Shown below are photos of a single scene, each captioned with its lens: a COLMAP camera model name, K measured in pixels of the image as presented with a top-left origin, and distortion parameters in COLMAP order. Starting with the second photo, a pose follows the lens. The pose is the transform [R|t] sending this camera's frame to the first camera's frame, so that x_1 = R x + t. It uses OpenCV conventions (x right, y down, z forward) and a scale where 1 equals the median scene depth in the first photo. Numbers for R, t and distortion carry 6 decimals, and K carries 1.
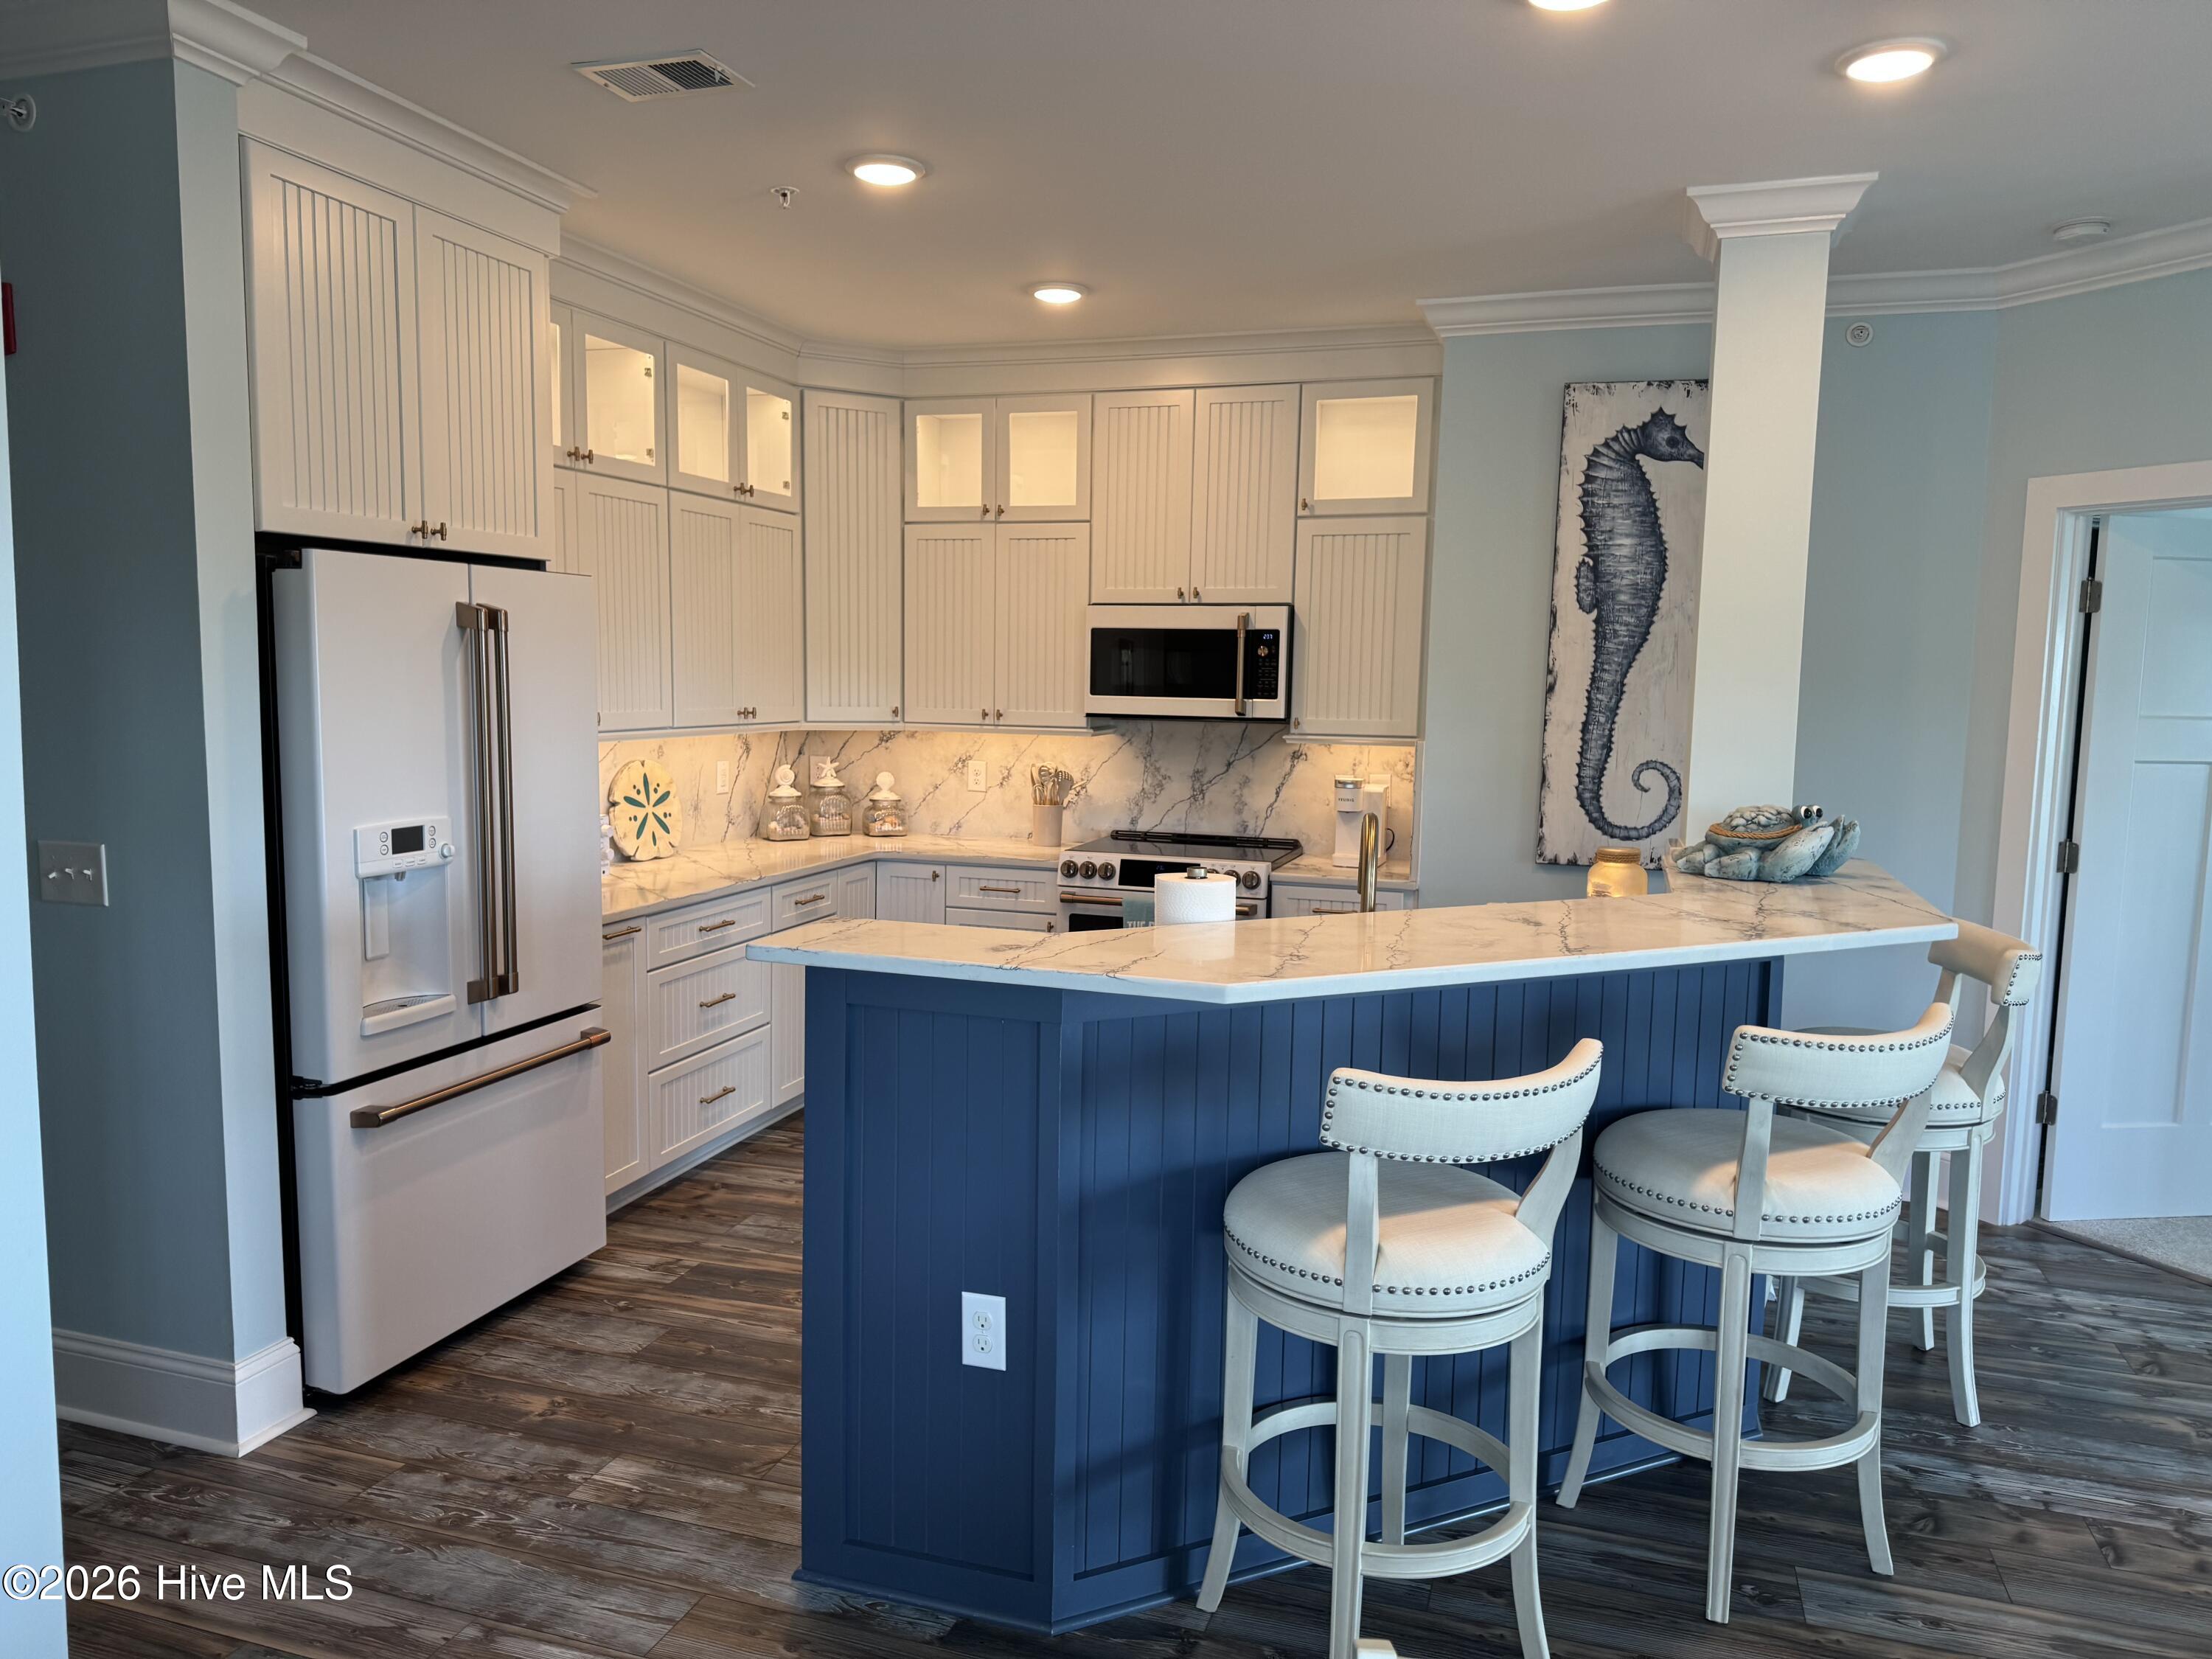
lens RADIAL K [[1561.5, 0, 1065.6], [0, 1561.5, 831.5], [0, 0, 1]] dist [0.046873, -0.046367]
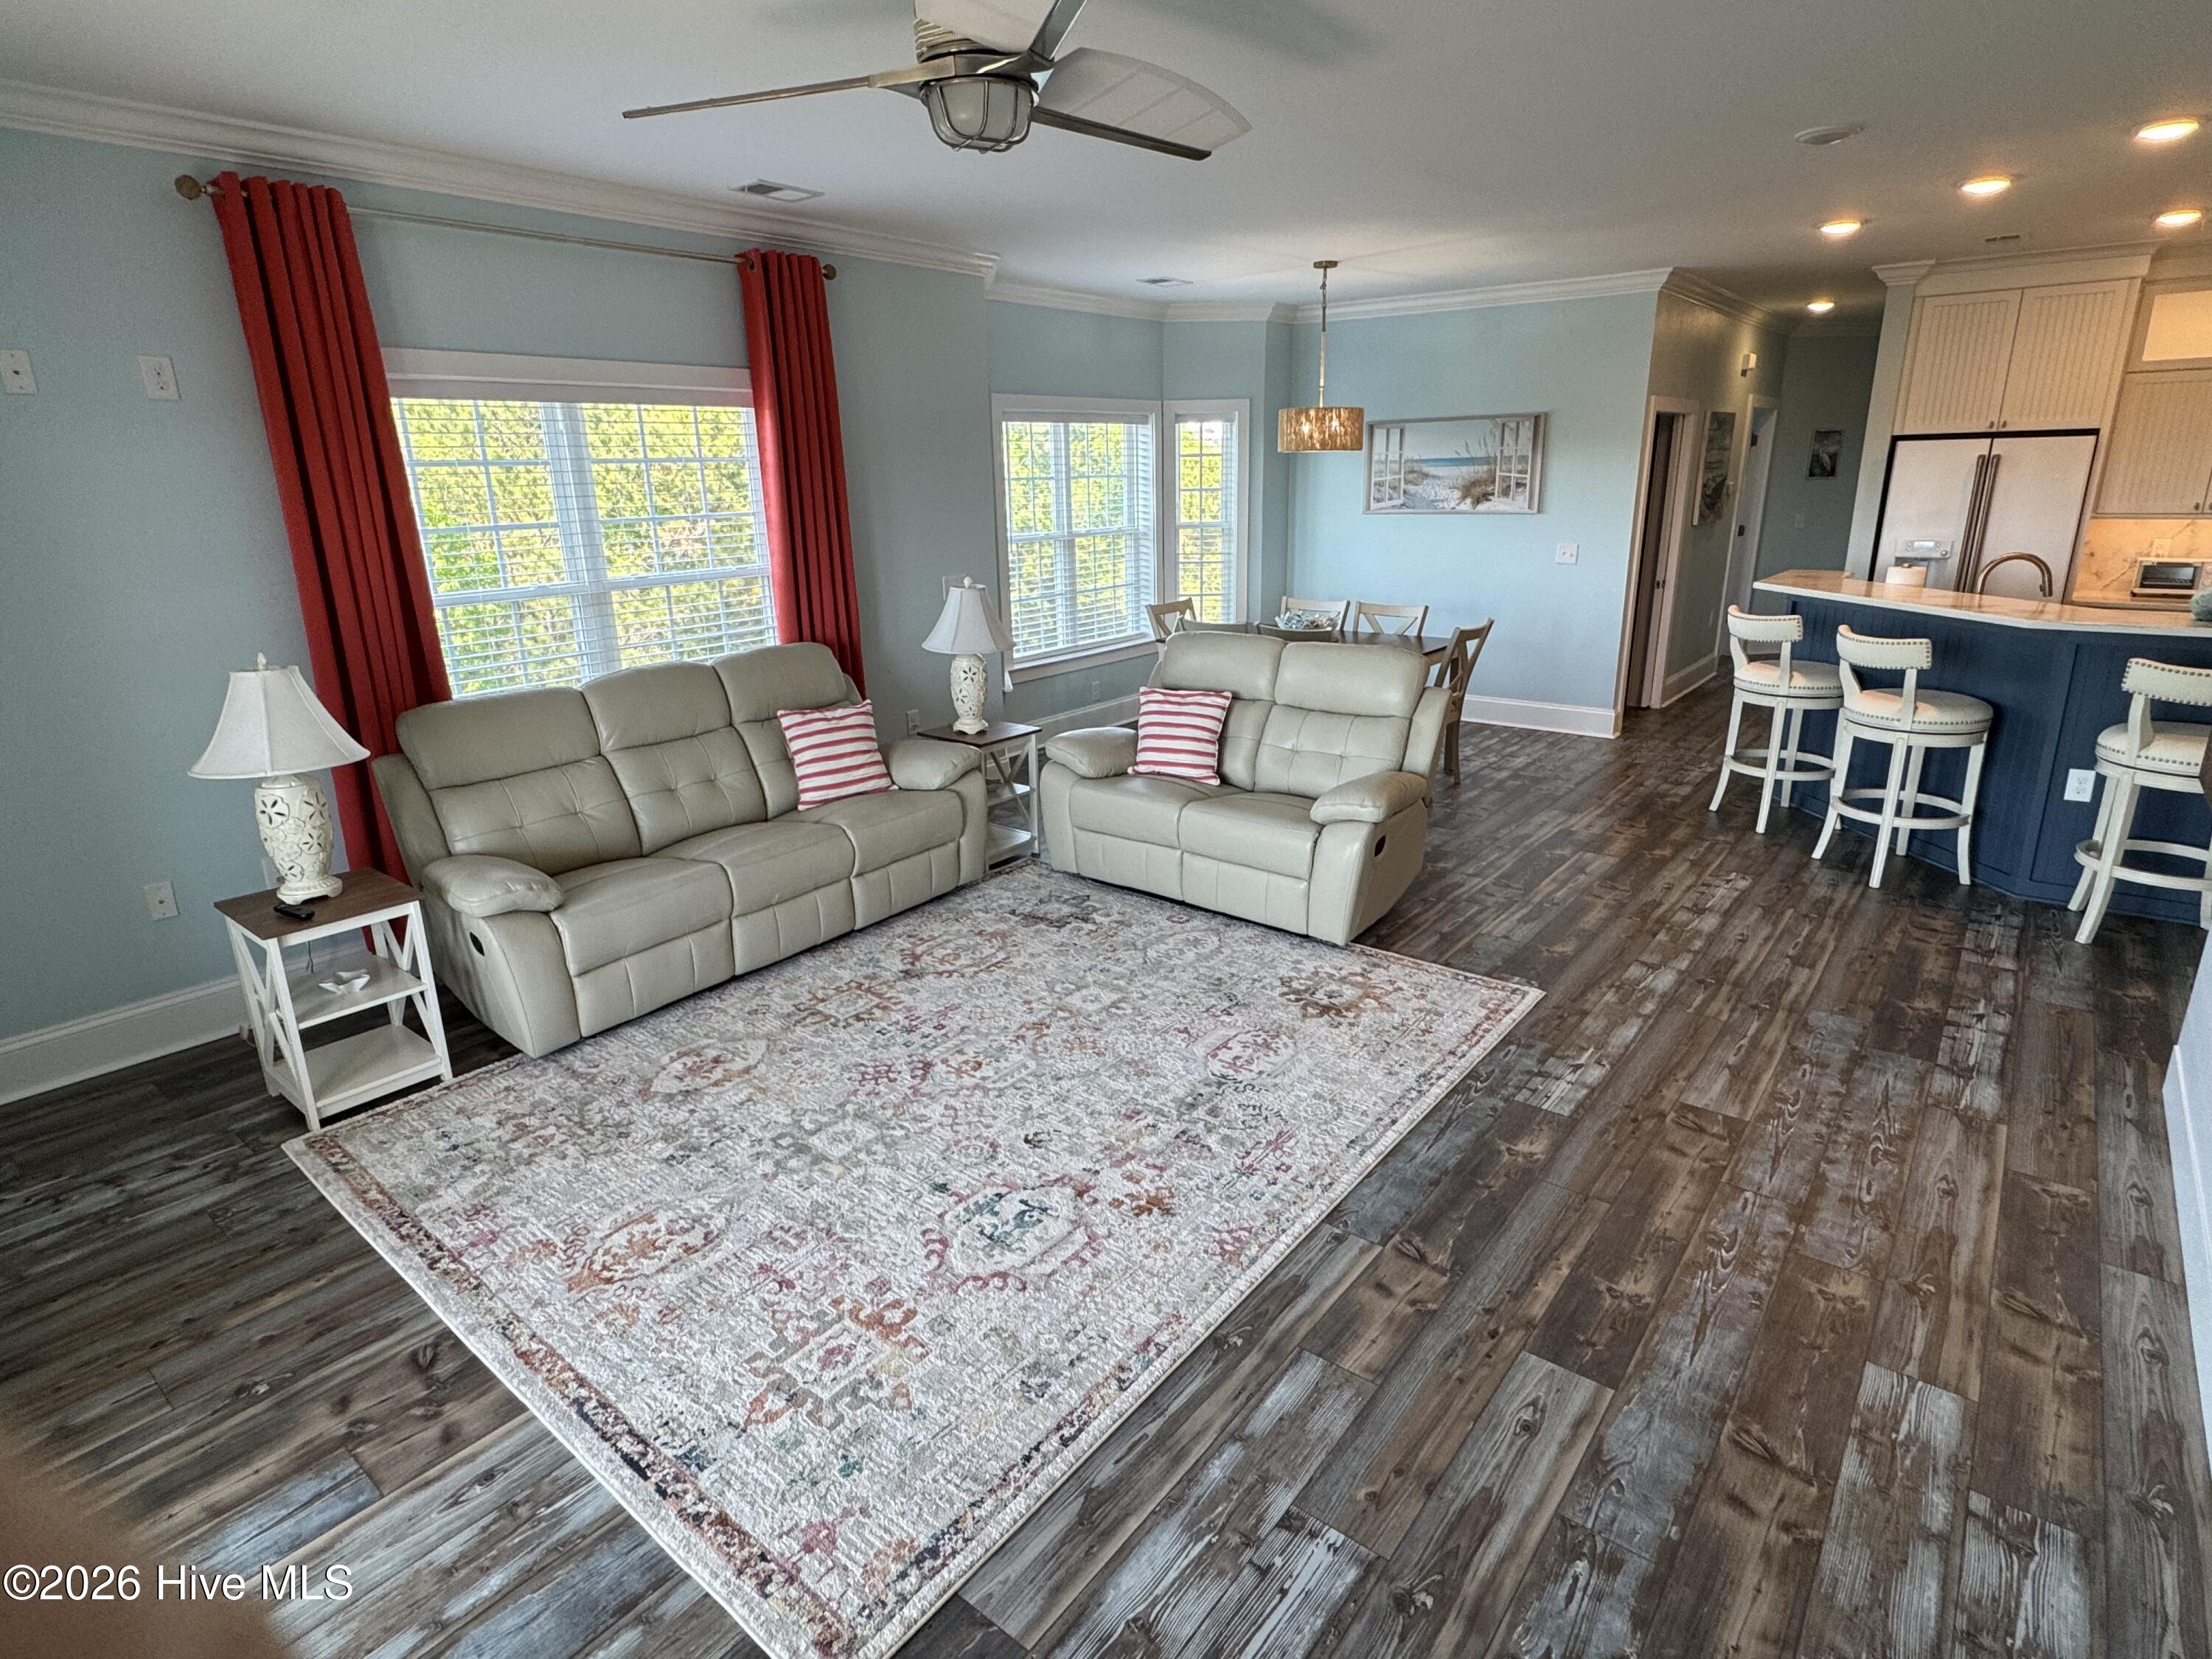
lens RADIAL K [[1179.3, 0, 1106.0], [0, 1179.3, 829.5], [0, 0, 1]] dist [0.005902, 0.000070]
pose [[-0.354038, 0.262807, -0.897546, 1.444493], [-0.084042, 0.946883, 0.310403, -0.033537], [0.931447, 0.185326, -0.313146, 0.278768]]
